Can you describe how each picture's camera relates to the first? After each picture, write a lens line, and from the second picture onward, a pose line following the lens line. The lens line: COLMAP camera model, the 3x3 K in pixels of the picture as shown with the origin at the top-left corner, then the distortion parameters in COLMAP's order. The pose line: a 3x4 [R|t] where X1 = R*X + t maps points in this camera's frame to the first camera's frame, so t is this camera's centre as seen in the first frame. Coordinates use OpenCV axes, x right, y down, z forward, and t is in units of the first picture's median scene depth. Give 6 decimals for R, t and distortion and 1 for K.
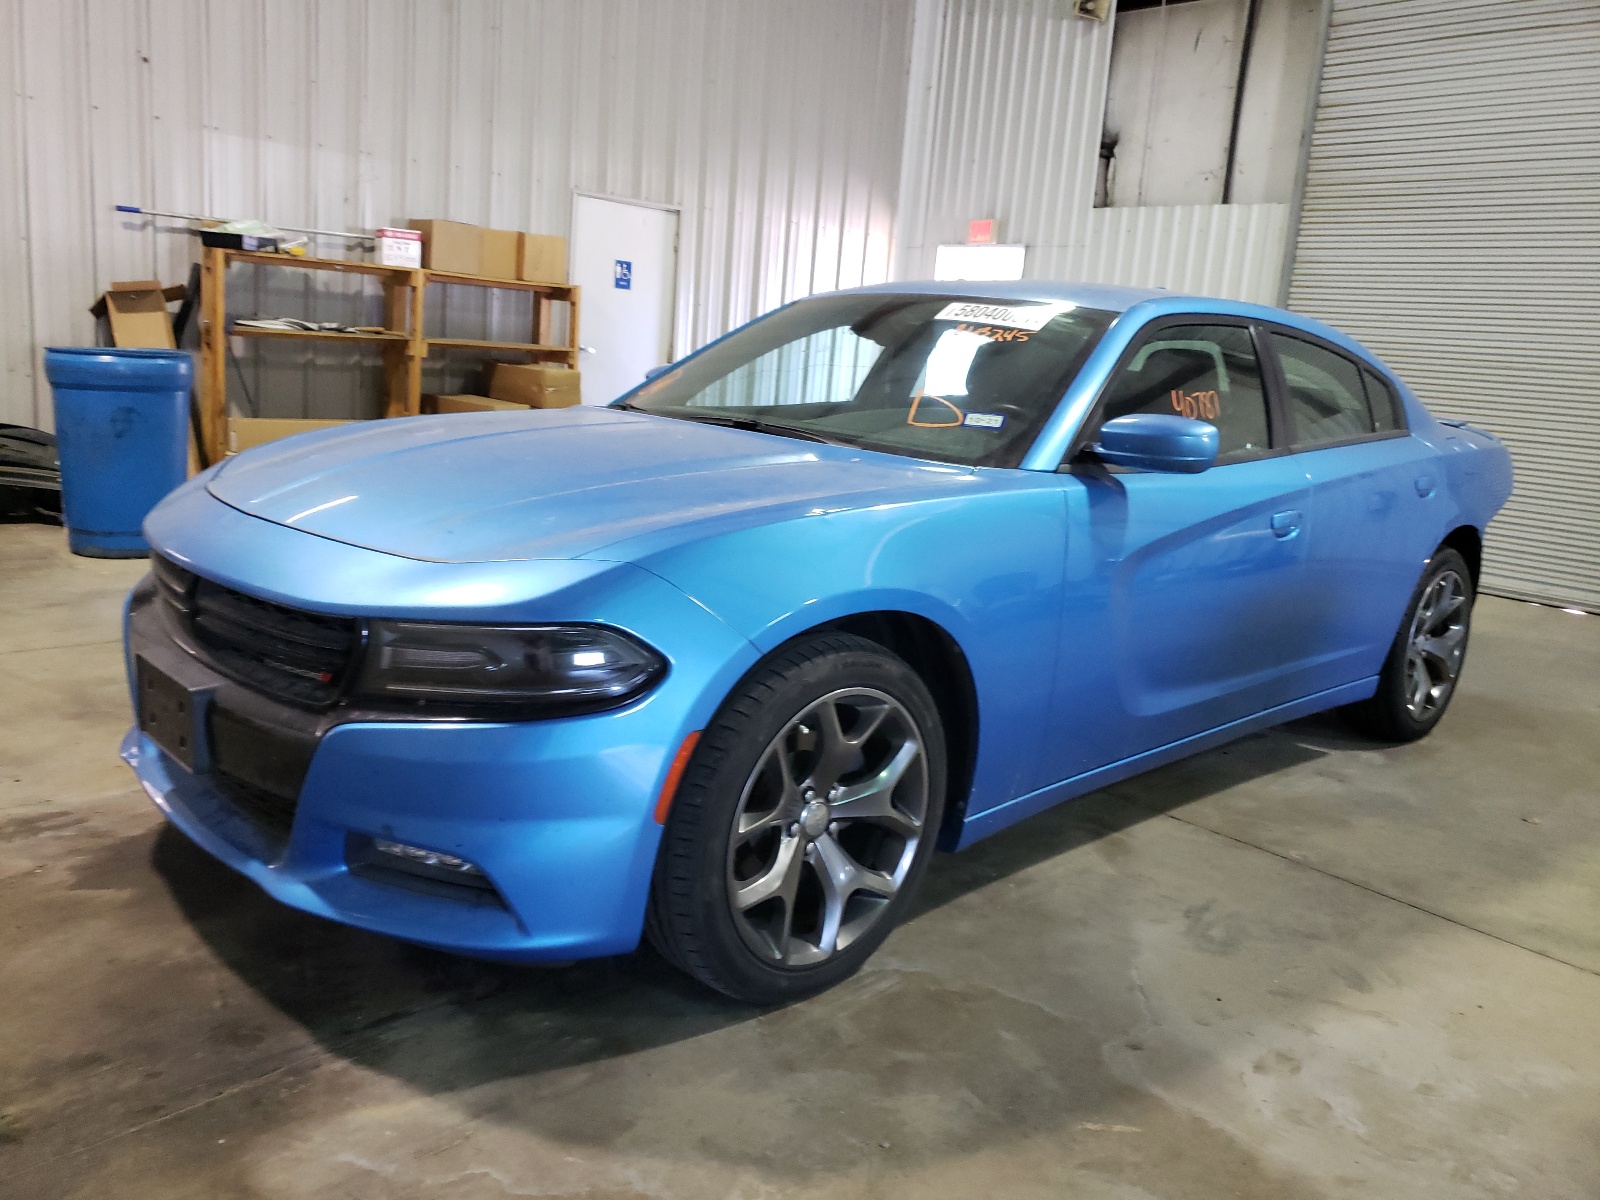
lens RADIAL K [[1228.4, 0, 787.9], [0, 1228.4, 575.3], [0, 0, 1]] dist [0.018150, -0.005329]
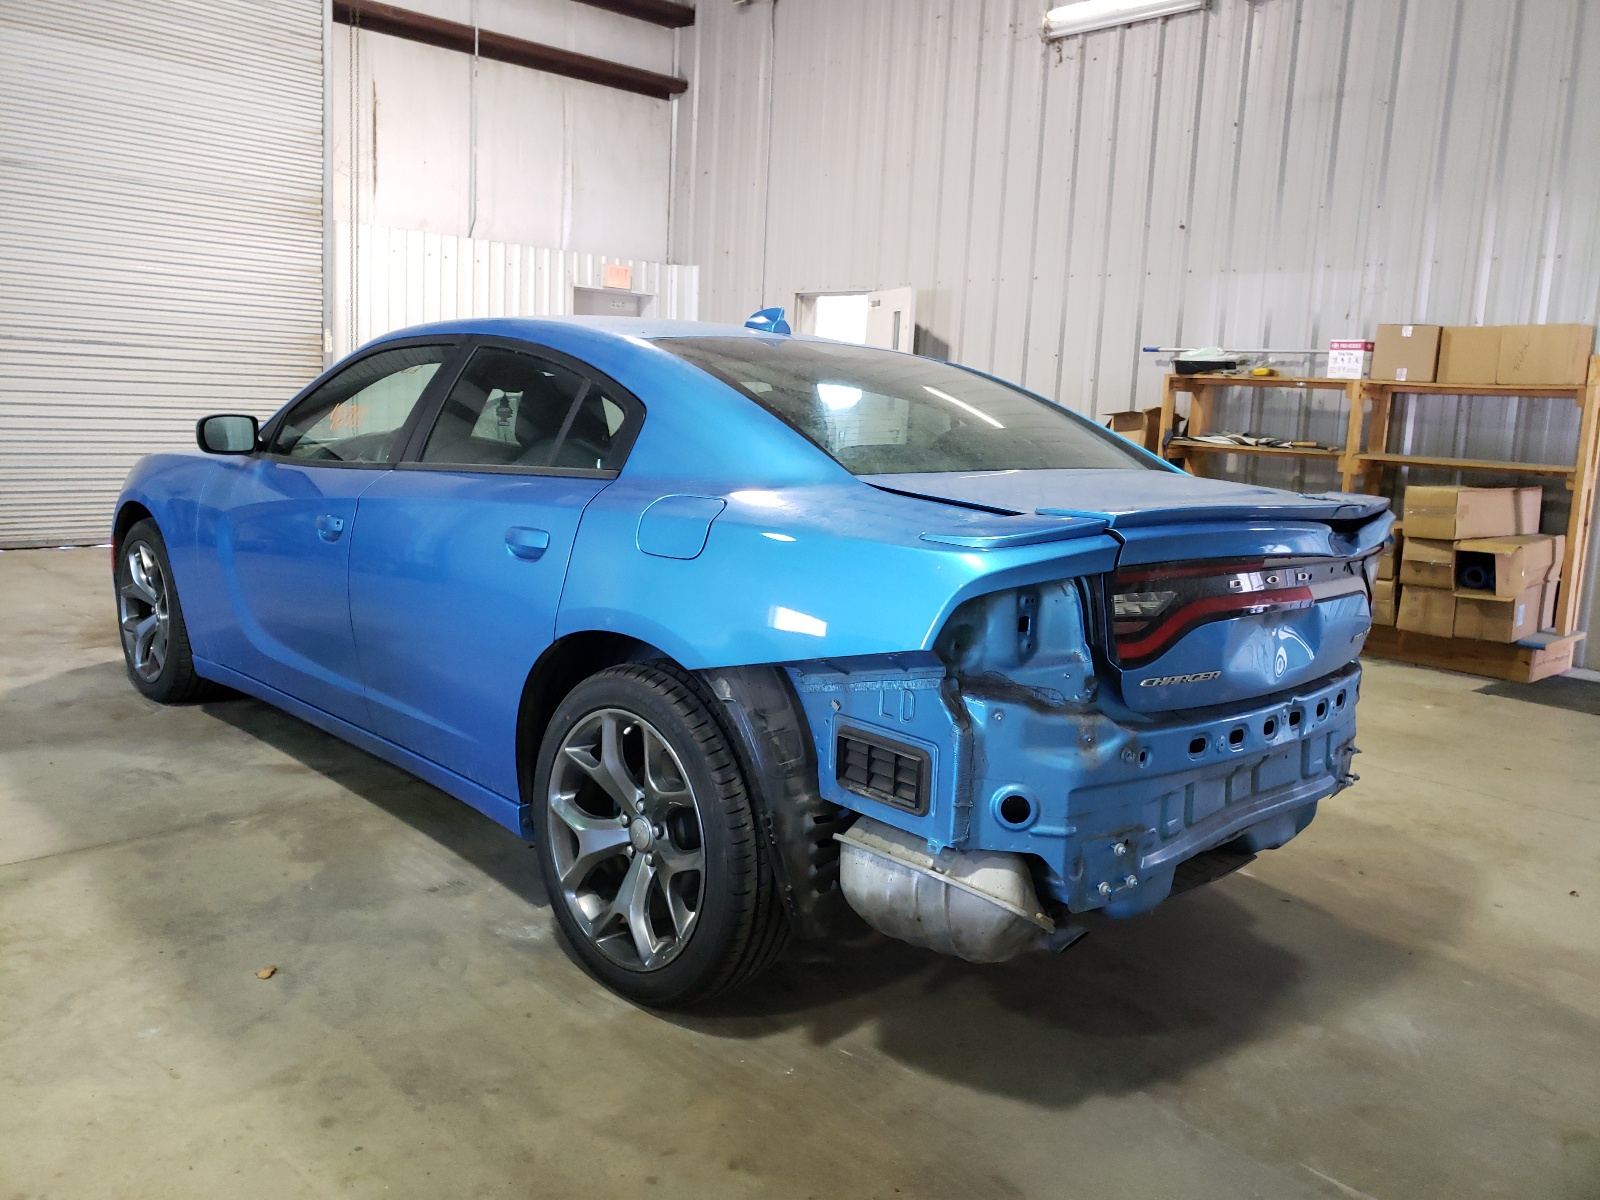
lens RADIAL K [[1228.4, 0, 787.9], [0, 1228.4, 575.3], [0, 0, 1]] dist [0.018150, -0.005329]
pose [[0.032507, 0.080541, -0.996221, 0.645758], [-0.232512, 0.970011, 0.070835, -0.074775], [0.972050, 0.229330, 0.050258, 0.591494]]
